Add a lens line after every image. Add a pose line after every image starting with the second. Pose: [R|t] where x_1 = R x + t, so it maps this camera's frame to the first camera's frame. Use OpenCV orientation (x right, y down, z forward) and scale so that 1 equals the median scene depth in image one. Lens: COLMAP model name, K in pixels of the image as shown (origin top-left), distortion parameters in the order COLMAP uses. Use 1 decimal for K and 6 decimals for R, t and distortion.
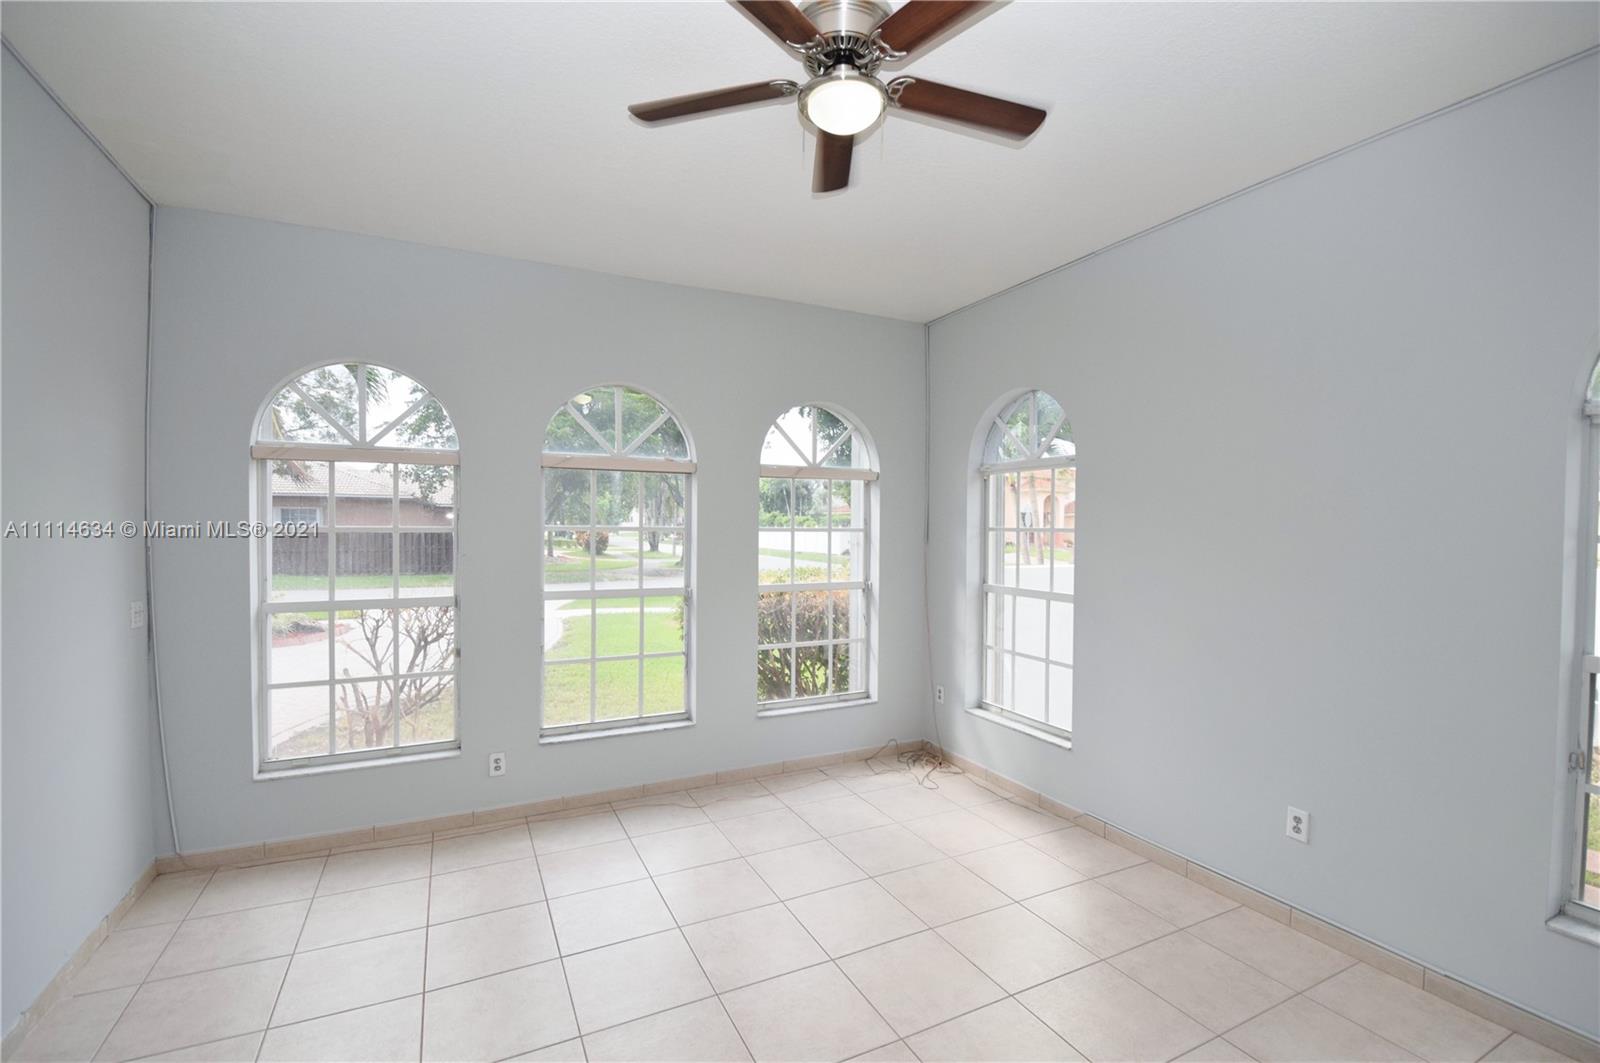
lens RADIAL K [[697.5, 0, 806.4], [0, 697.5, 540.8], [0, 0, 1]] dist [0.024787, -0.035285]
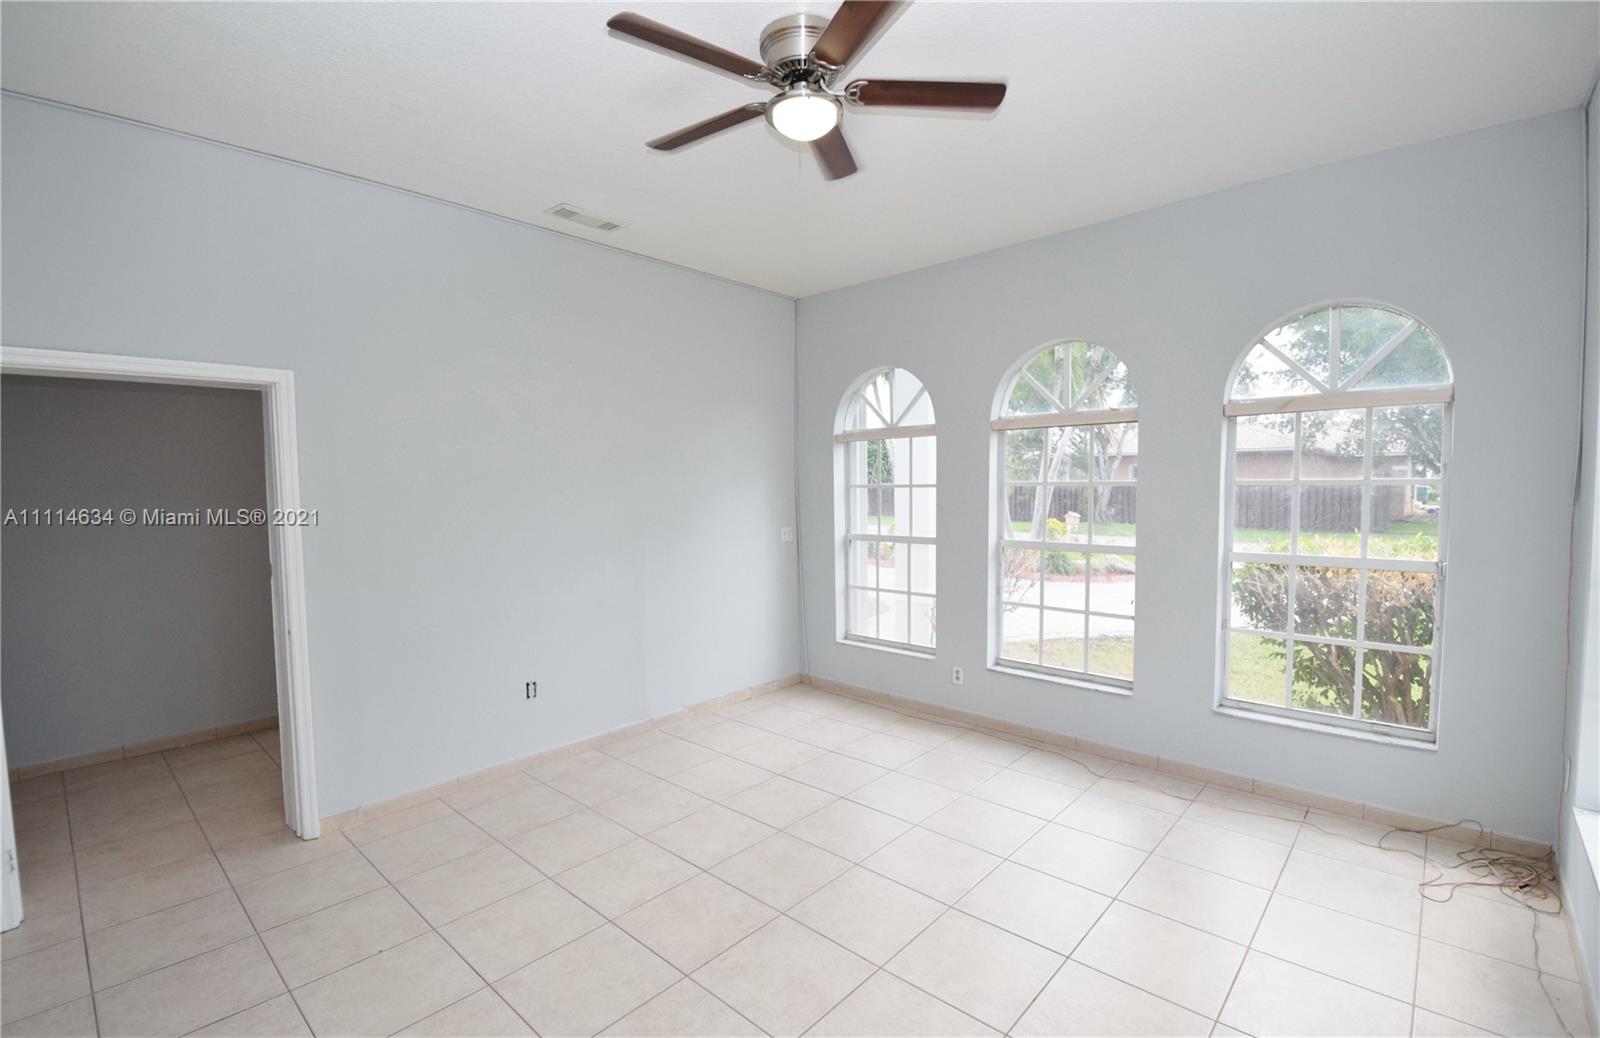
lens RADIAL K [[709.3, 0, 803.7], [0, 709.3, 527.7], [0, 0, 1]] dist [-0.000497, -0.016241]
pose [[0.354801, 0.049077, -0.933653, 0.540053], [-0.004287, 0.998696, 0.050867, -0.003609], [0.934932, -0.014045, 0.354549, 0.265184]]
